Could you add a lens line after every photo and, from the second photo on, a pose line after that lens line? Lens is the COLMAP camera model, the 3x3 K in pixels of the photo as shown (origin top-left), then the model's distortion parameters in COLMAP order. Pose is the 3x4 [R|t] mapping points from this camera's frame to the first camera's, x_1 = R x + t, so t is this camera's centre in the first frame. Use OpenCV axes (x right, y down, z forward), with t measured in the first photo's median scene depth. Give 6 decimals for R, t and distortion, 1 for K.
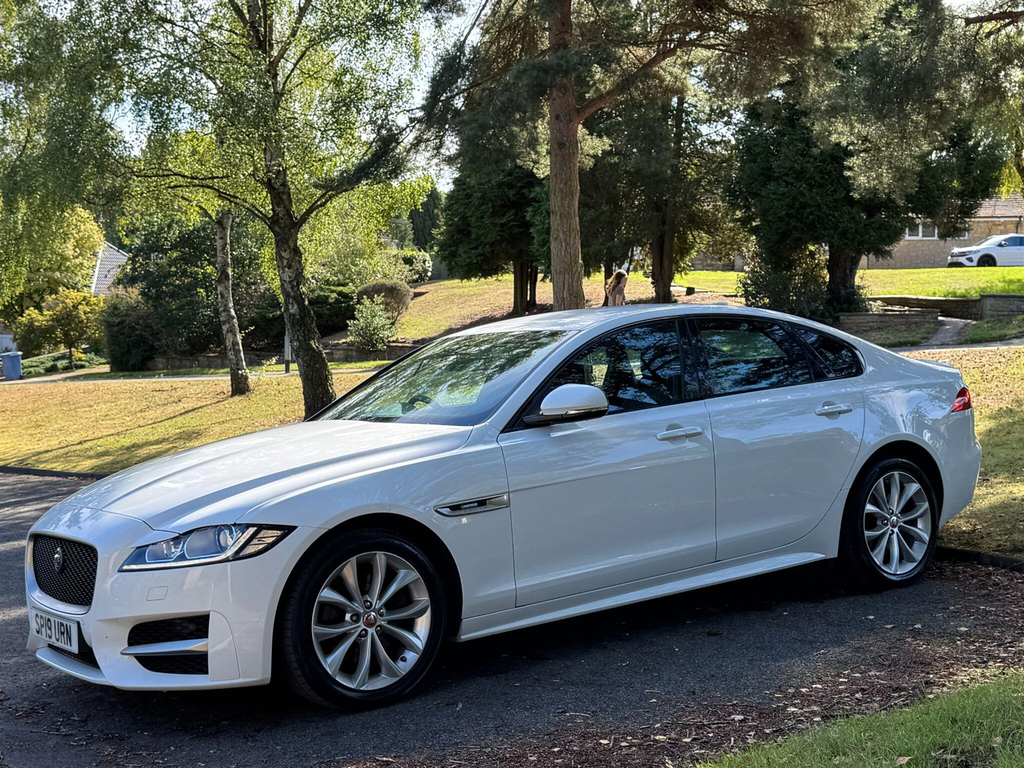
lens RADIAL K [[1245.1, 0, 468.3], [0, 1245.1, 395.6], [0, 0, 1]] dist [0.099049, -0.034829]
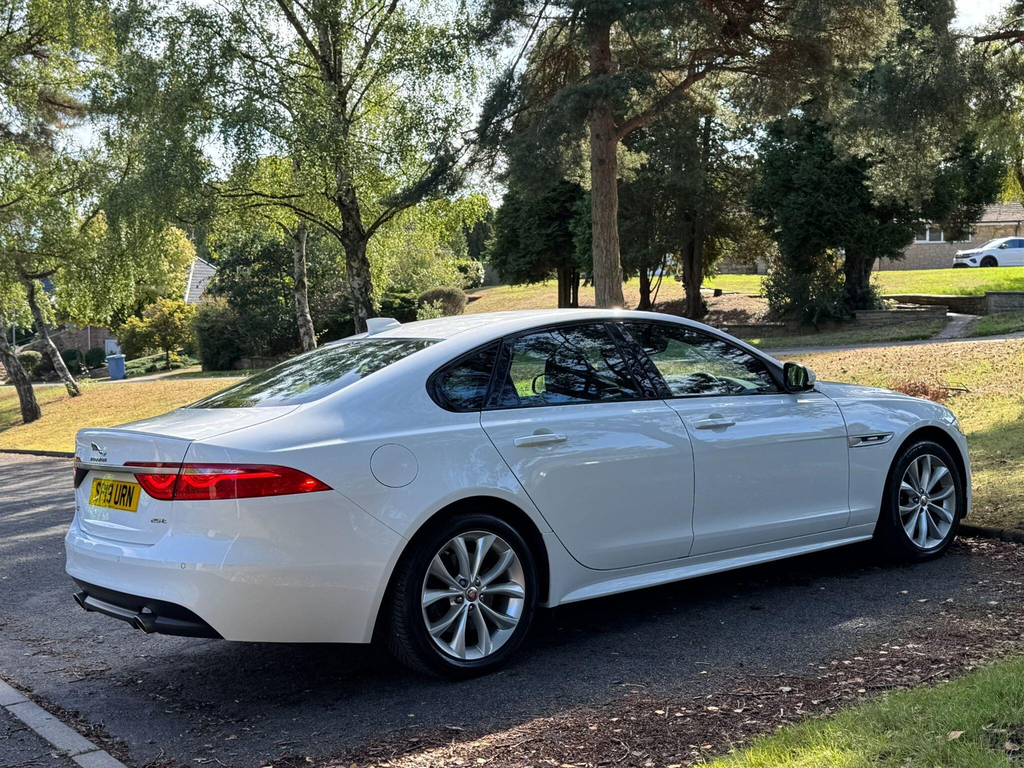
lens RADIAL K [[1454.5, 0, 512.0], [0, 1454.5, 384.0], [0, 0, 1]] dist [0.163408, -0.394167]
pose [[0.998674, -0.010274, -0.050445, 0.058922], [0.010345, 0.999946, 0.001152, -0.005981], [0.050431, -0.001672, 0.998726, -0.297478]]
